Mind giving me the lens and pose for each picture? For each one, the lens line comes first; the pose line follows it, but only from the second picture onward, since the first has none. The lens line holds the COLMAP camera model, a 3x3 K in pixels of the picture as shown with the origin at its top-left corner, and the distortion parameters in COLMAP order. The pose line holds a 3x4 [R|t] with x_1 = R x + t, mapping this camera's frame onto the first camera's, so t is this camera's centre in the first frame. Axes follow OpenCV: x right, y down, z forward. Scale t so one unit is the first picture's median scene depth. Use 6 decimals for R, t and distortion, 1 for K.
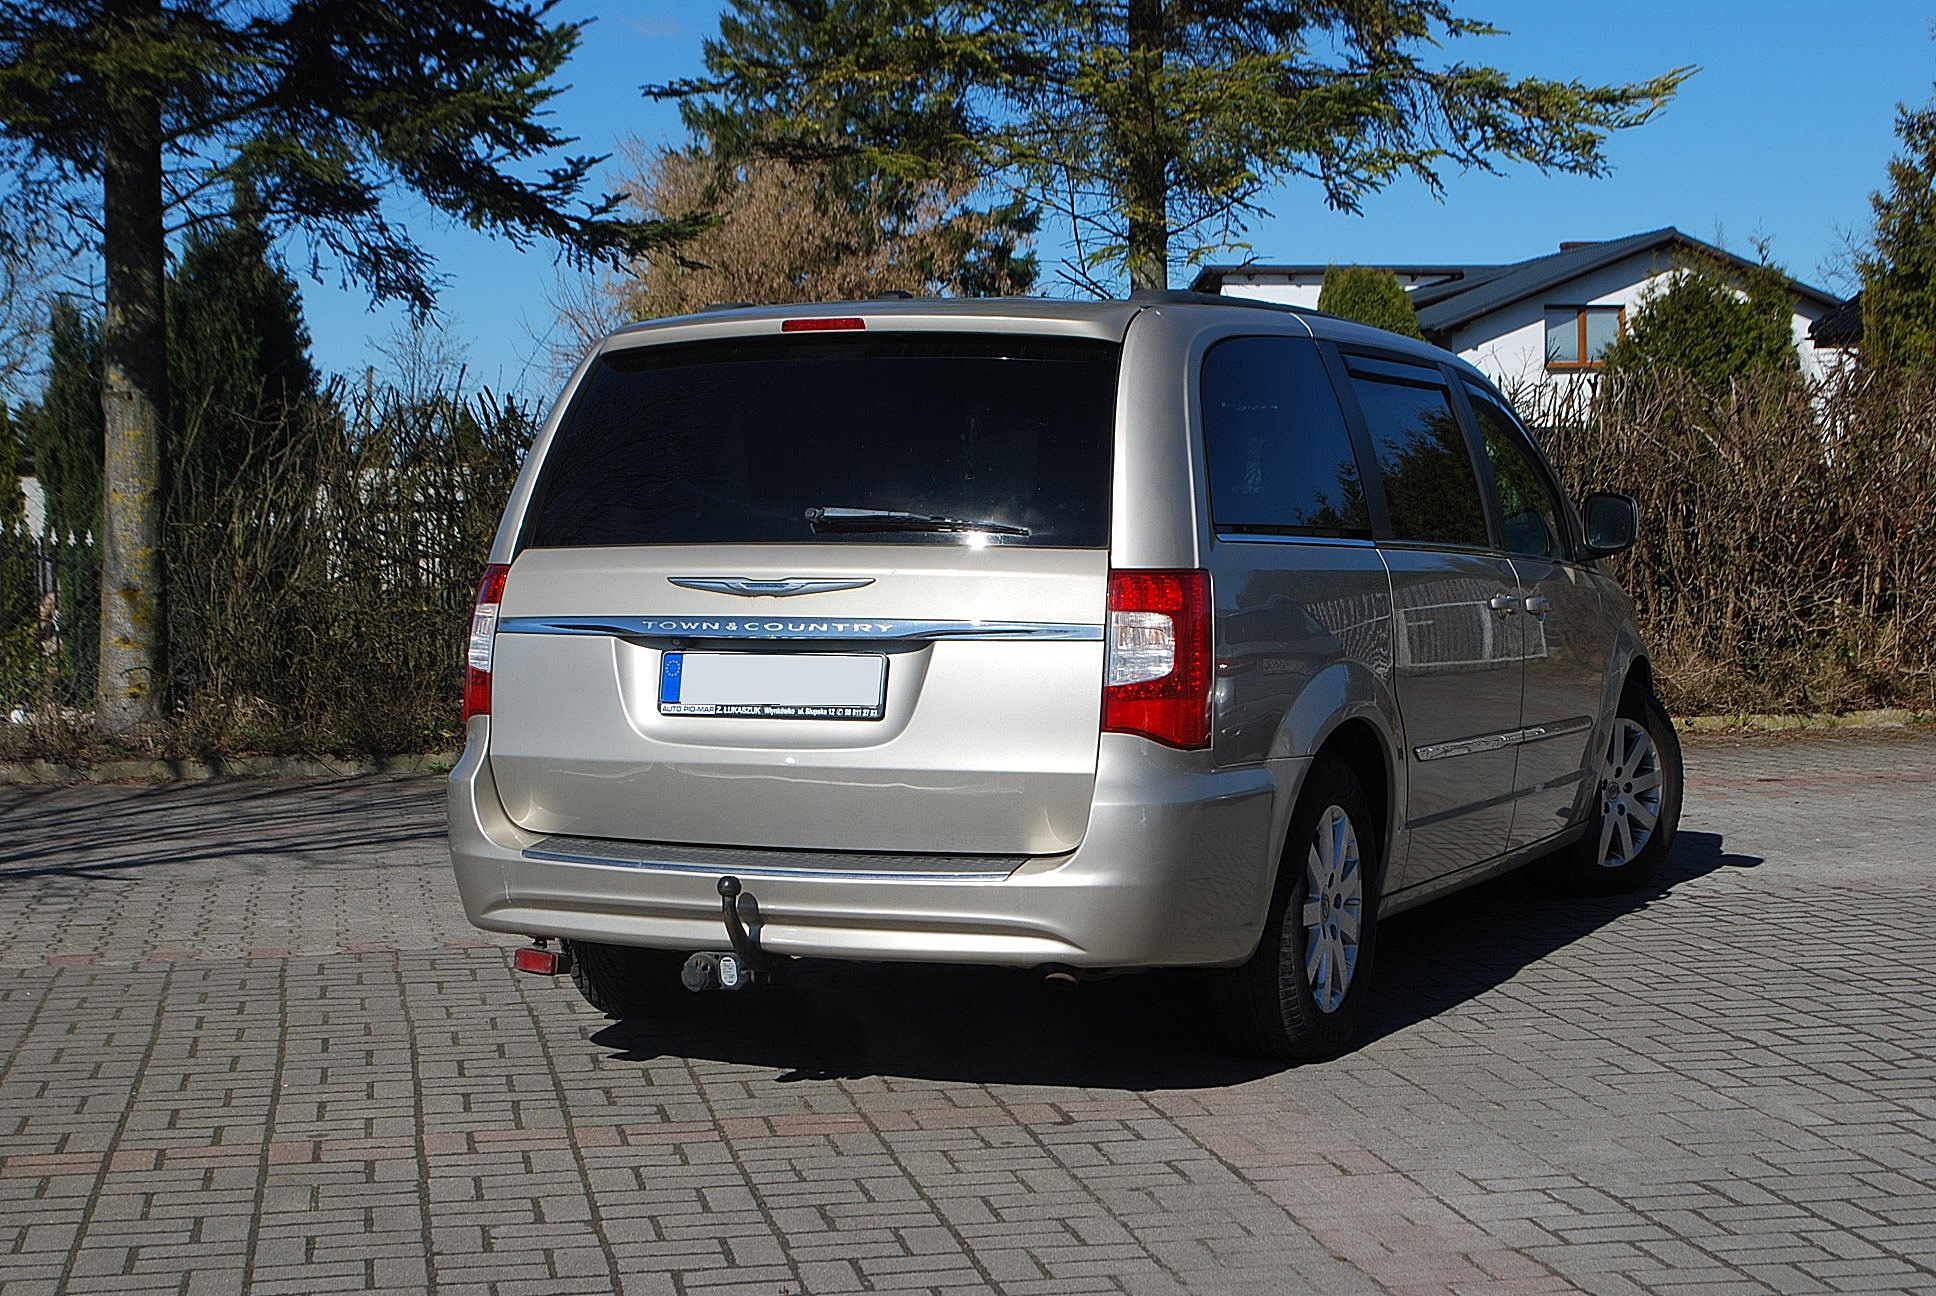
lens RADIAL K [[3088.7, 0, 952.4], [0, 3088.7, 651.8], [0, 0, 1]] dist [-0.020663, 0.000000]
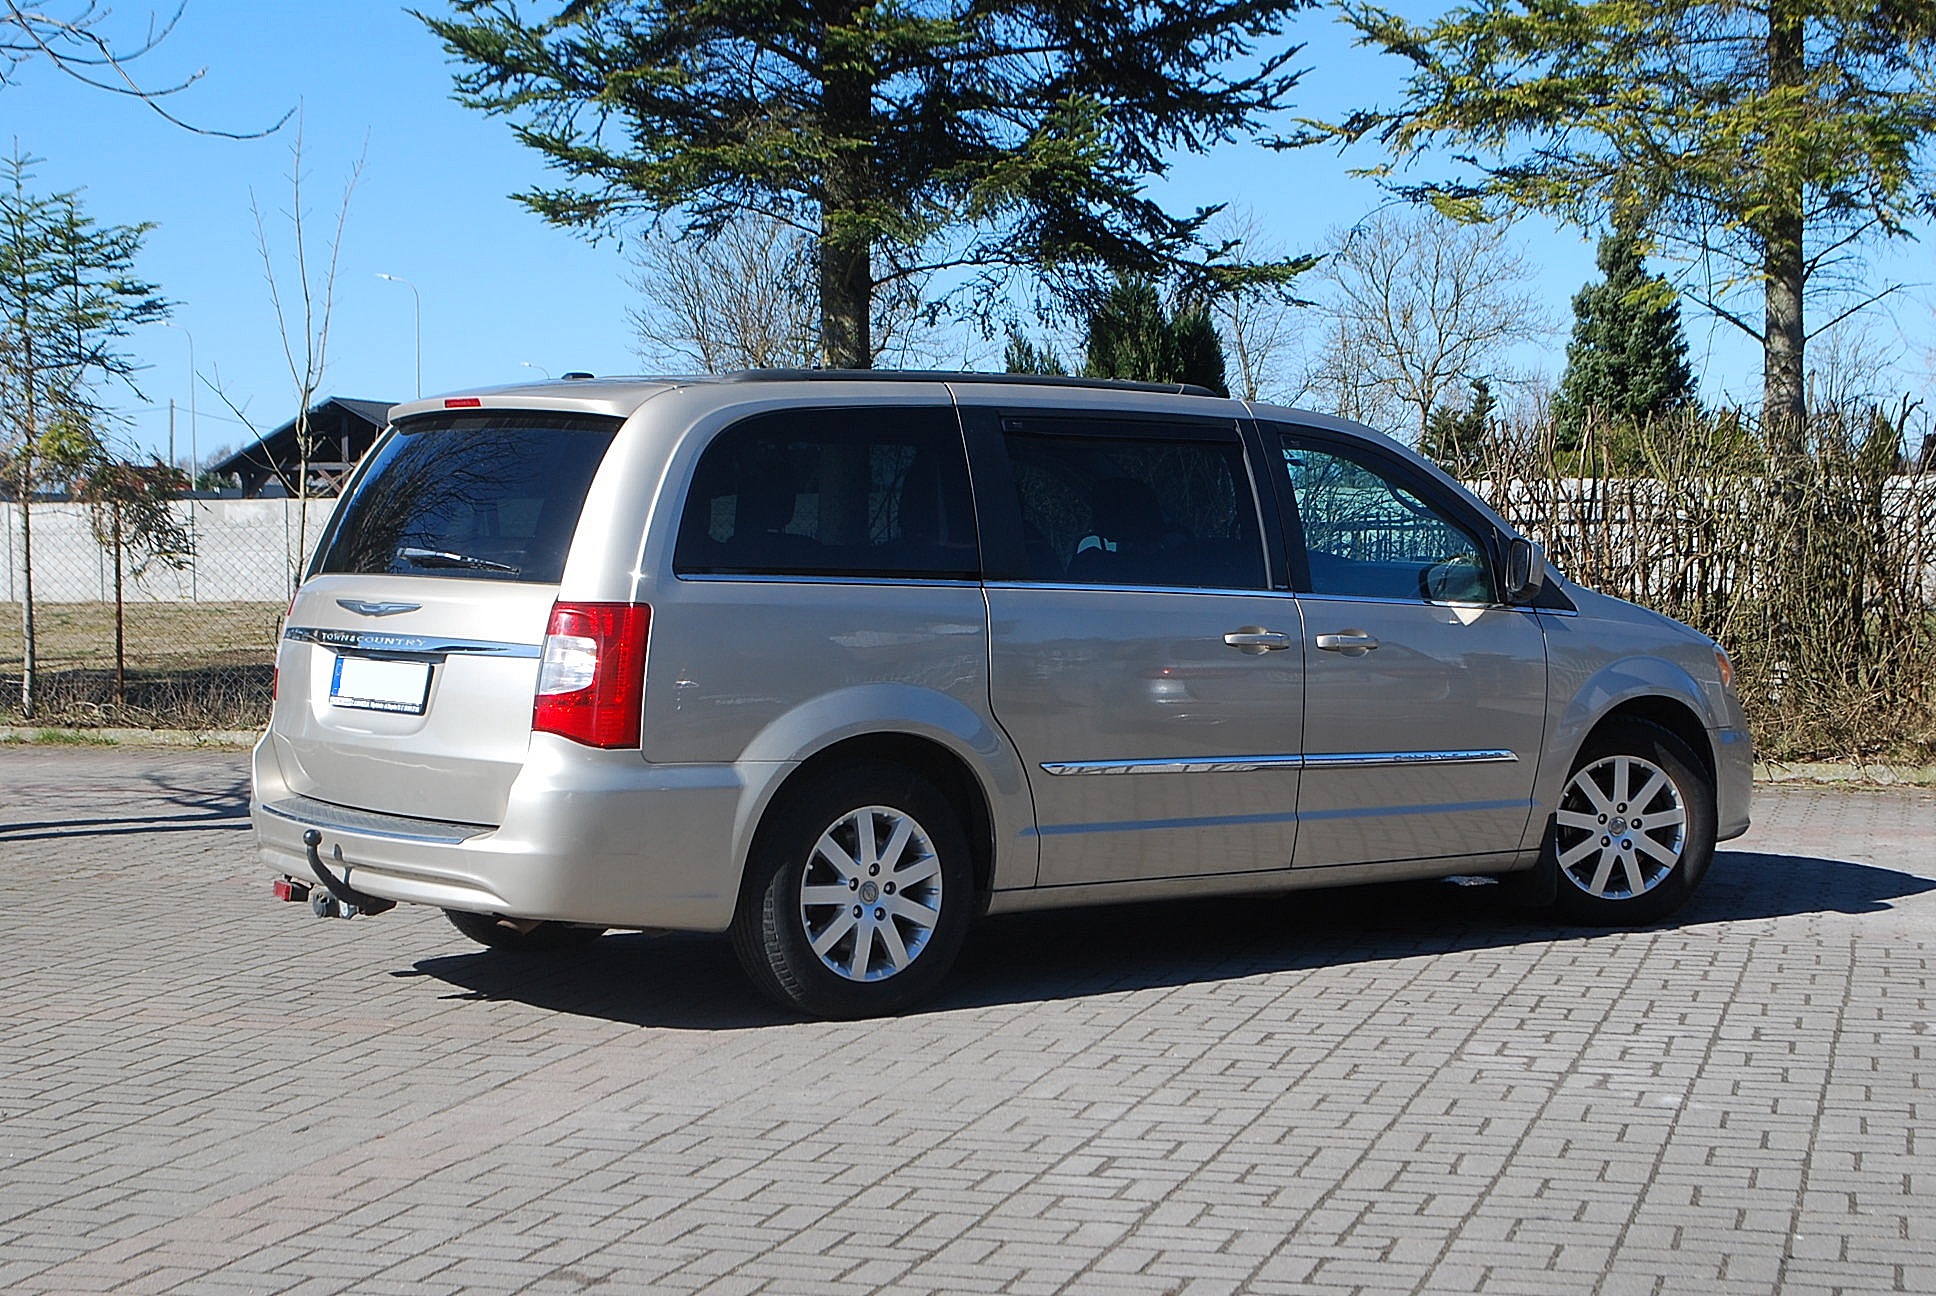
lens RADIAL K [[3144.4, 0, 962.9], [0, 3144.4, 664.1], [0, 0, 1]] dist [0.008886, 0.000000]
pose [[0.875154, 0.034335, -0.482625, 0.334515], [-0.032399, 0.999399, 0.012350, -0.009236], [0.482759, 0.004828, 0.875740, -0.013700]]
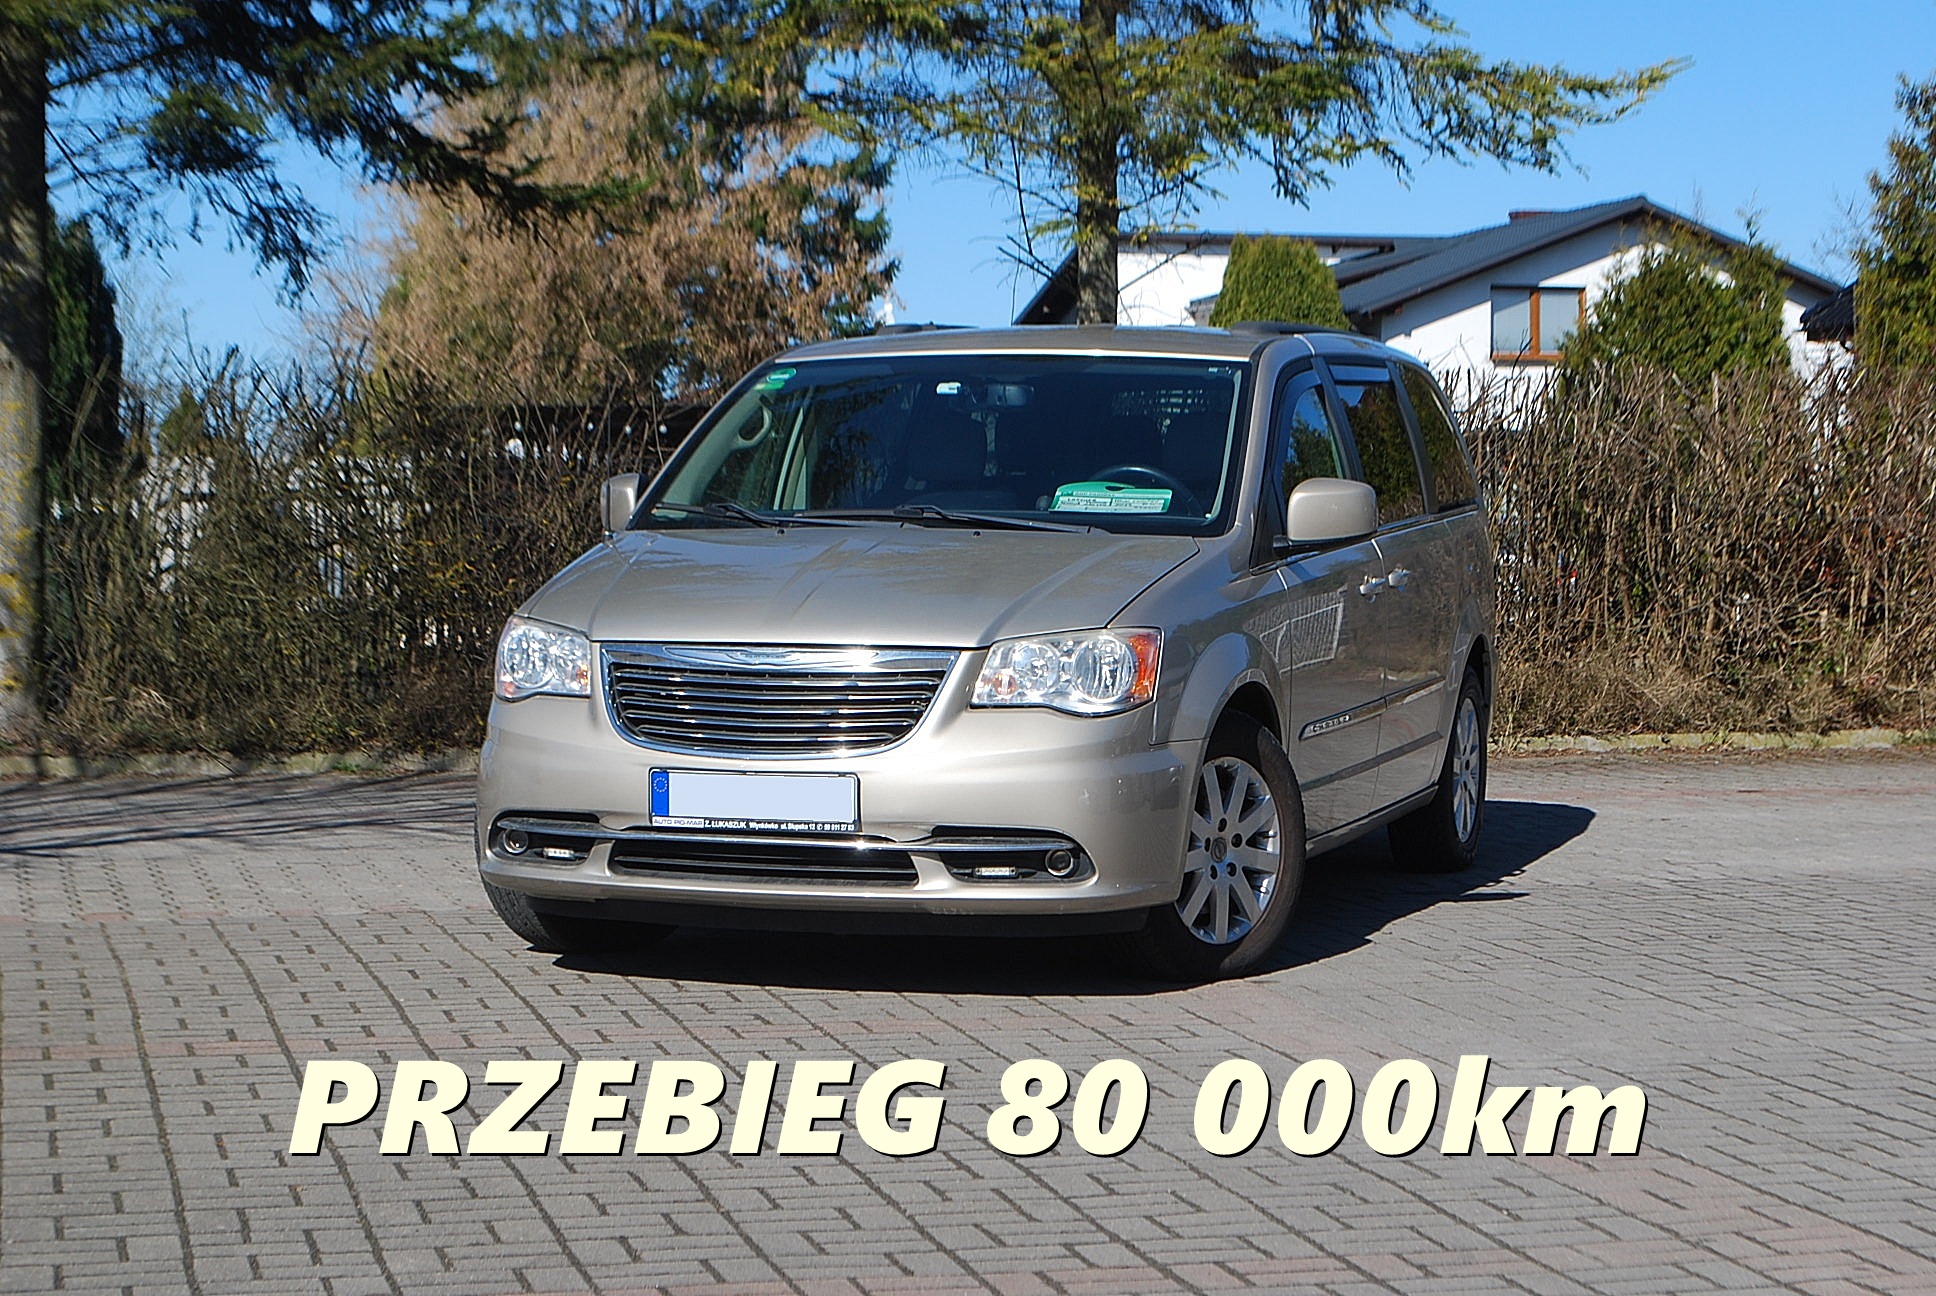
lens RADIAL K [[3870.9, 0, 977.8], [0, 3870.9, 644.6], [0, 0, 1]] dist [0.047928, 0.000000]
pose [[0.998003, 0.012917, 0.061836, -0.044428], [-0.011959, 0.999803, -0.015838, 0.015263], [-0.062028, 0.015067, 0.997961, -0.169045]]
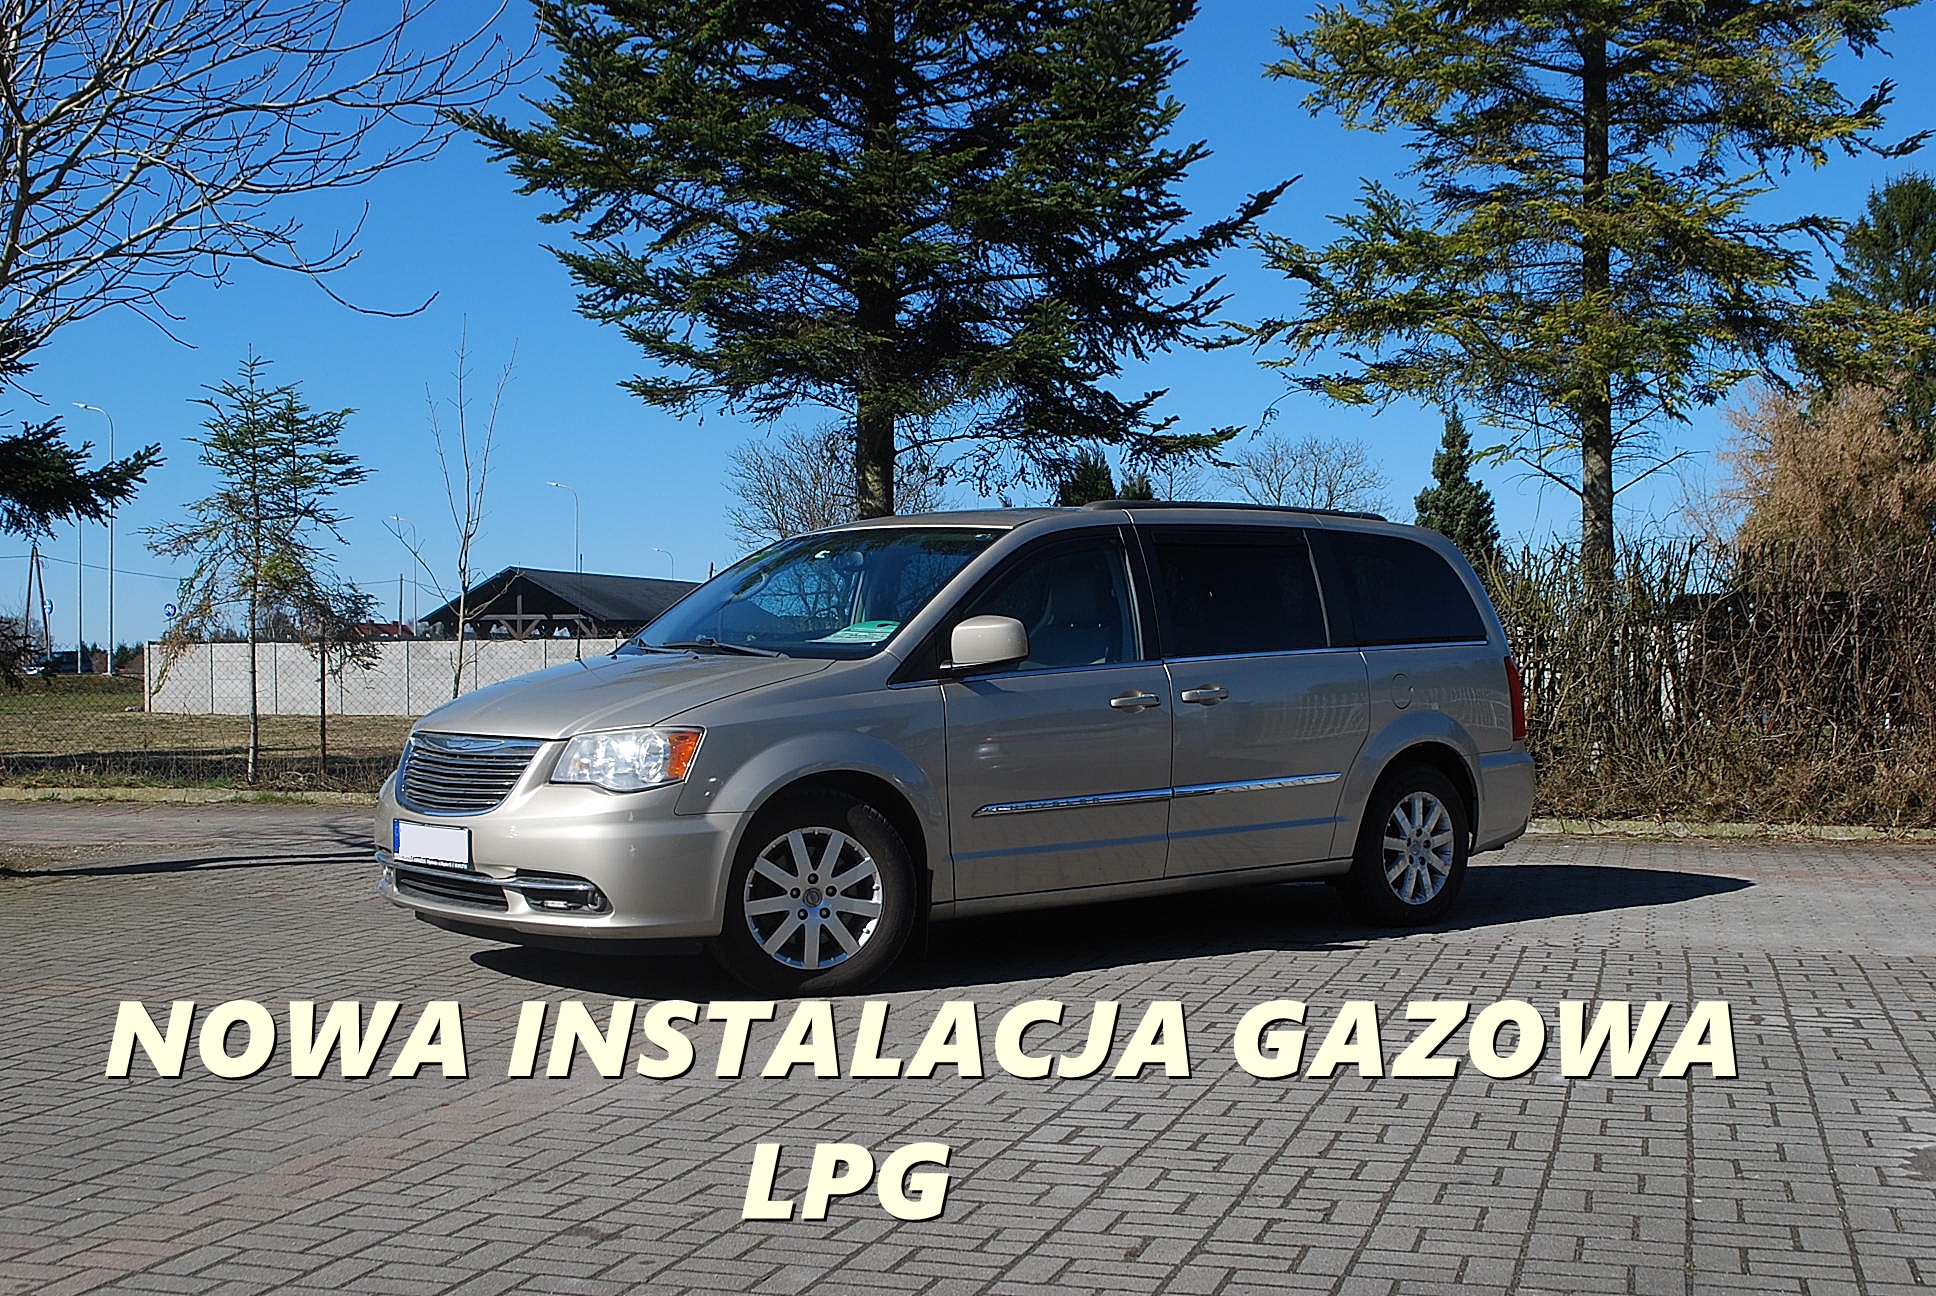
lens RADIAL K [[2265.4, 0, 939.5], [0, 2265.4, 643.9], [0, 0, 1]] dist [-0.036053, 0.000000]
pose [[0.868154, 0.009834, -0.496197, 0.301775], [-0.035819, 0.998438, -0.042882, 0.003735], [0.495000, 0.055002, 0.867150, 0.053685]]
